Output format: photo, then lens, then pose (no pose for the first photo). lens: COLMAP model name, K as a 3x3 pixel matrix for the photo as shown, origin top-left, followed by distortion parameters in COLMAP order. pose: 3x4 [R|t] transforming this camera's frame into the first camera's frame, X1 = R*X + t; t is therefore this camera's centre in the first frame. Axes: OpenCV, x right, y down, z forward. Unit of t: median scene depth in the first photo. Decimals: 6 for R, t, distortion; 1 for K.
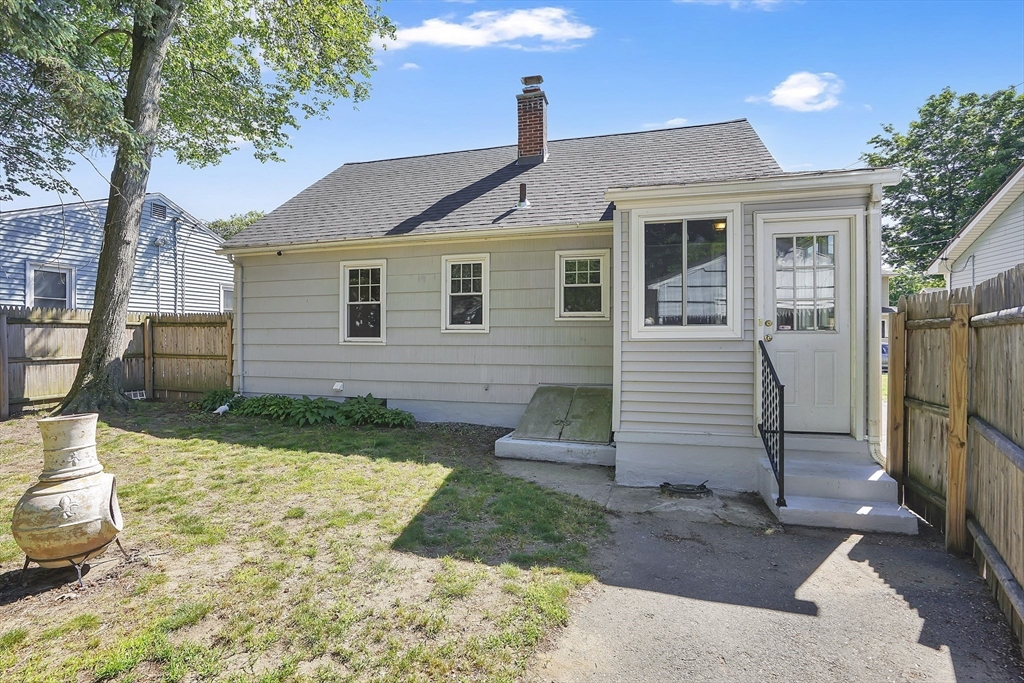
lens RADIAL K [[473.3, 0, 461.8], [0, 473.3, 342.0], [0, 0, 1]] dist [-0.040478, 0.012226]
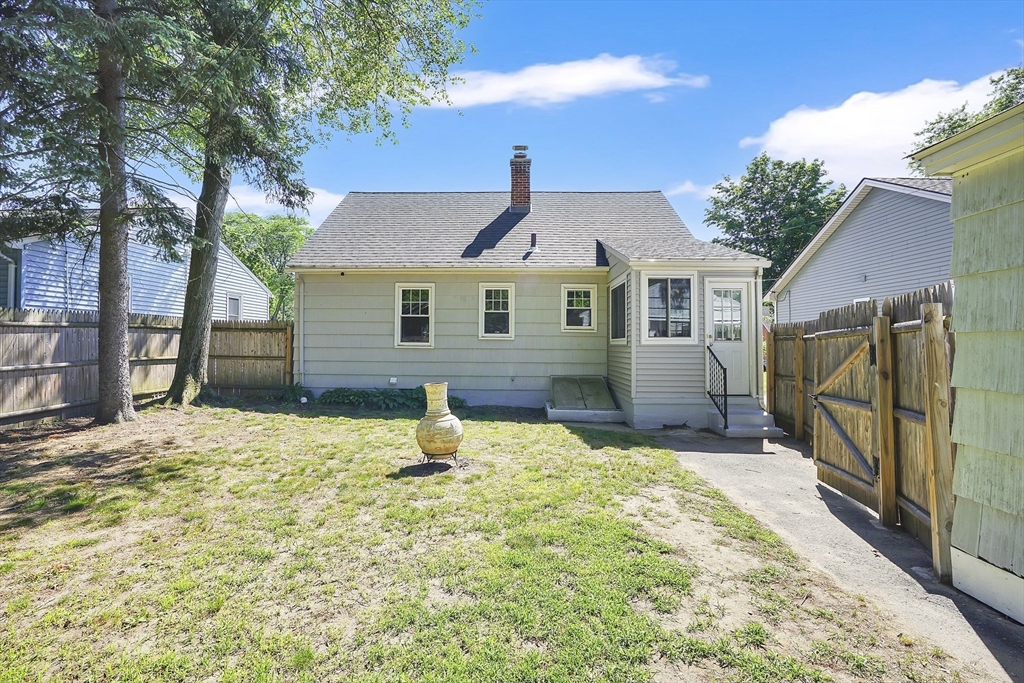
lens RADIAL K [[469.2, 0, 474.8], [0, 469.2, 336.4], [0, 0, 1]] dist [-0.043903, 0.012360]
pose [[0.968082, 0.011229, 0.250380, -0.379112], [-0.005236, 0.999684, -0.024589, 0.004958], [-0.250577, 0.022493, 0.967835, -0.292455]]
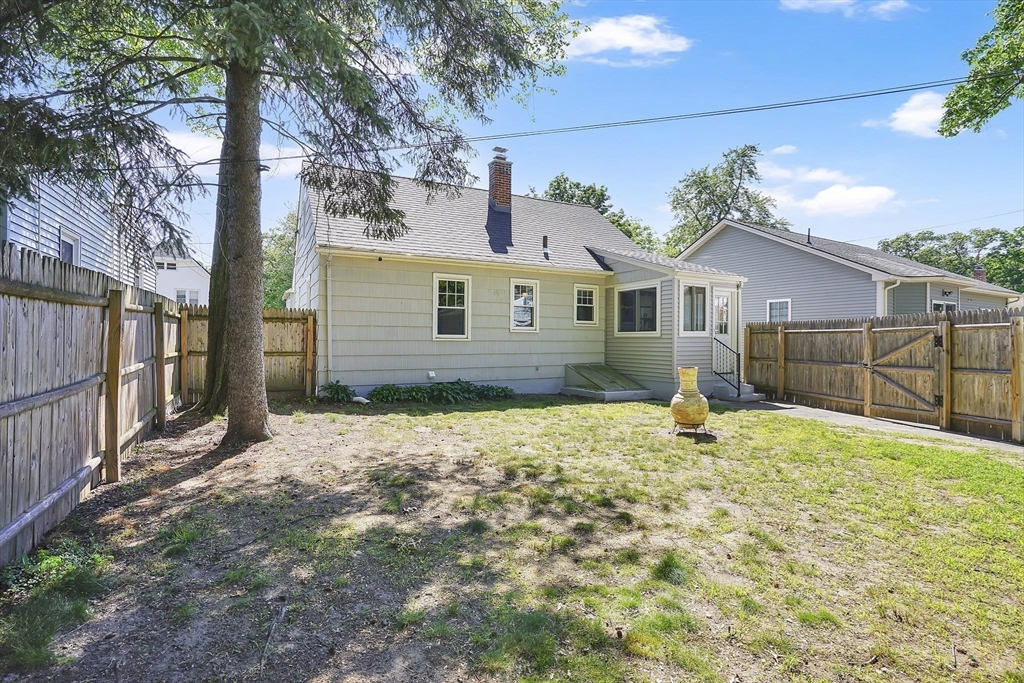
lens RADIAL K [[476.4, 0, 517.8], [0, 476.4, 333.3], [0, 0, 1]] dist [-0.061083, 0.023595]
pose [[0.712280, 0.010980, 0.701810, -1.005424], [0.000151, 0.999875, -0.015797, 0.006978], [-0.701895, 0.011357, 0.712189, -0.040546]]
